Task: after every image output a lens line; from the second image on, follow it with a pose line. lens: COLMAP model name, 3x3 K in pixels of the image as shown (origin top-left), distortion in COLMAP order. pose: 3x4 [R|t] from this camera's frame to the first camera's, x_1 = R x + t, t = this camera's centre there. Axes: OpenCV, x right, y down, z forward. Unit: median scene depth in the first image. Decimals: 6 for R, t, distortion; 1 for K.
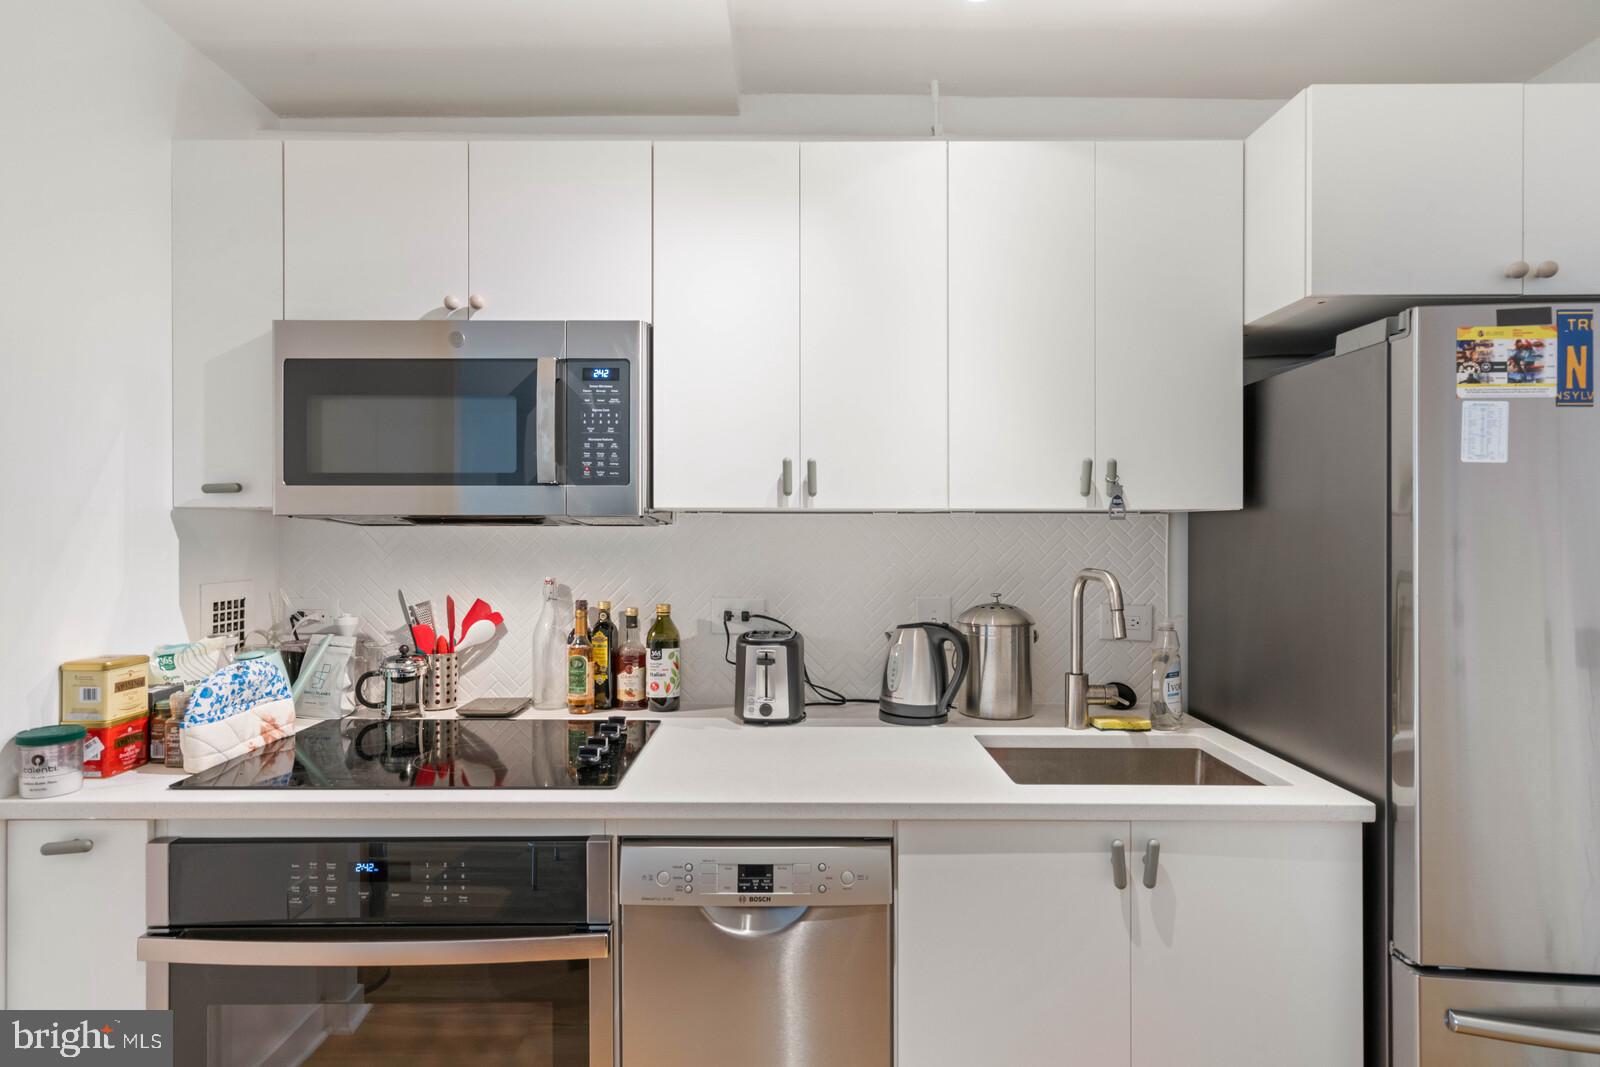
lens RADIAL K [[910.7, 0, 792.9], [0, 910.7, 537.8], [0, 0, 1]] dist [0.001104, 0.009753]
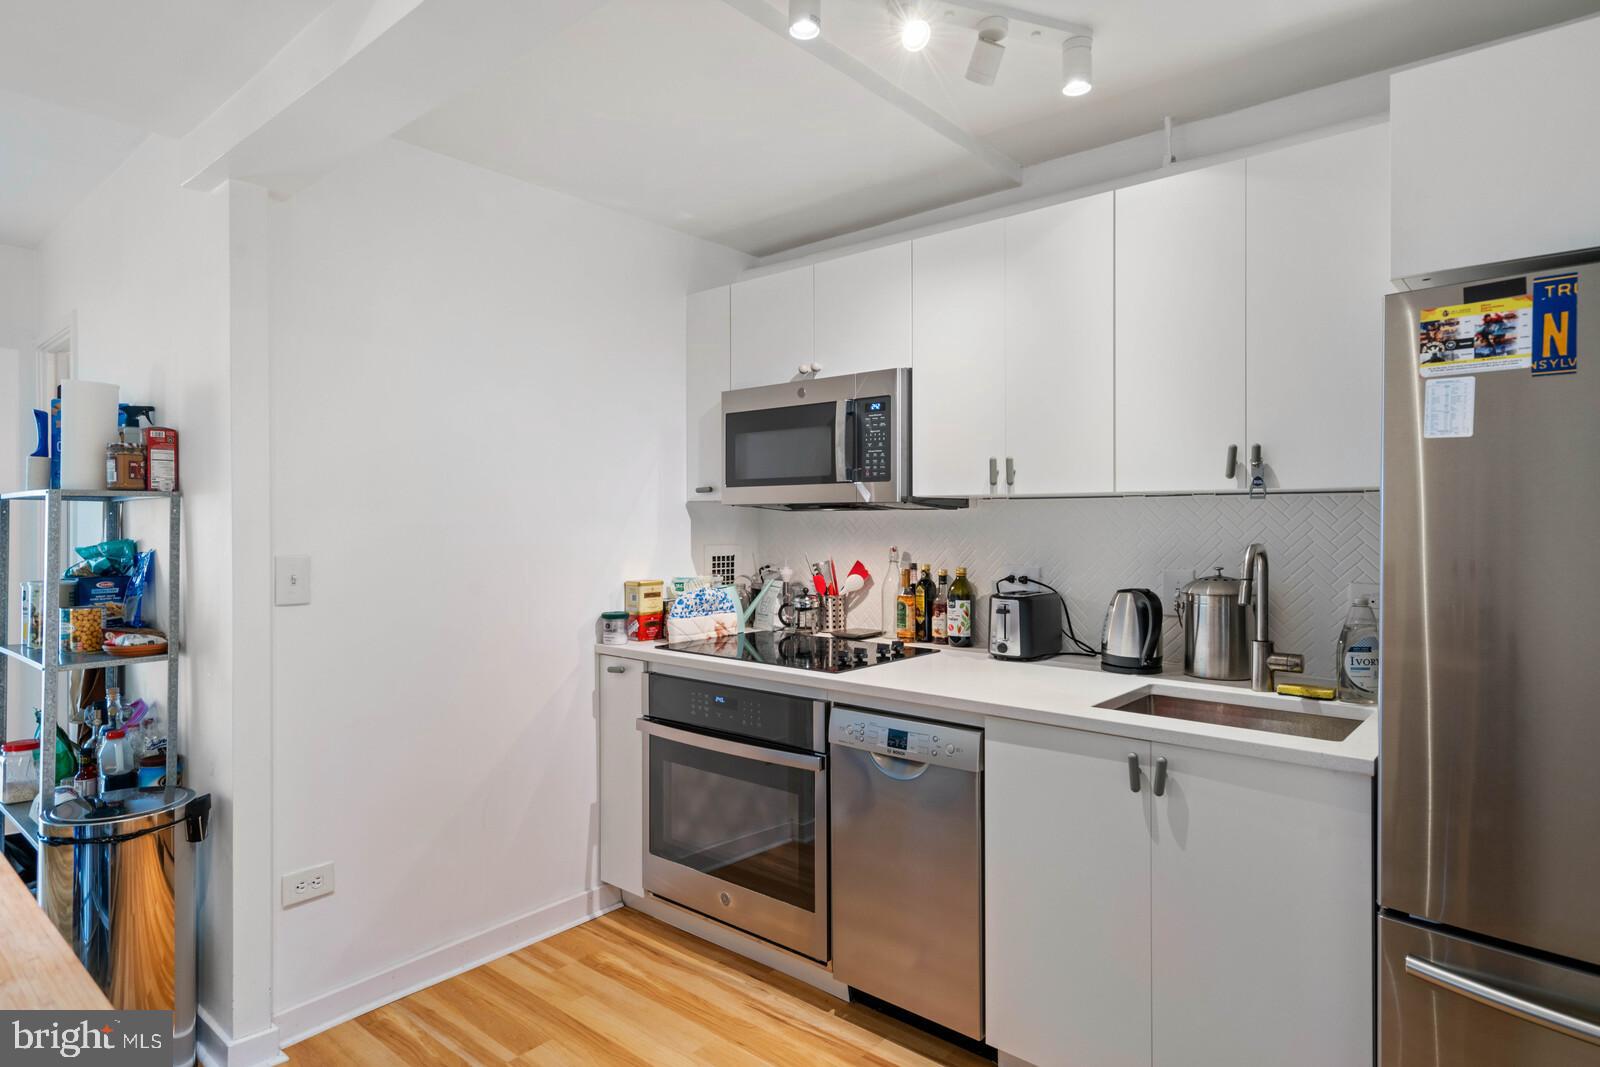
lens RADIAL K [[910.7, 0, 792.9], [0, 910.7, 537.8], [0, 0, 1]] dist [0.001104, 0.009753]
pose [[0.750160, 0.010286, -0.661176, 0.672860], [-0.002682, 0.999918, 0.012512, 0.015536], [0.661251, -0.007613, 0.750126, -0.205268]]
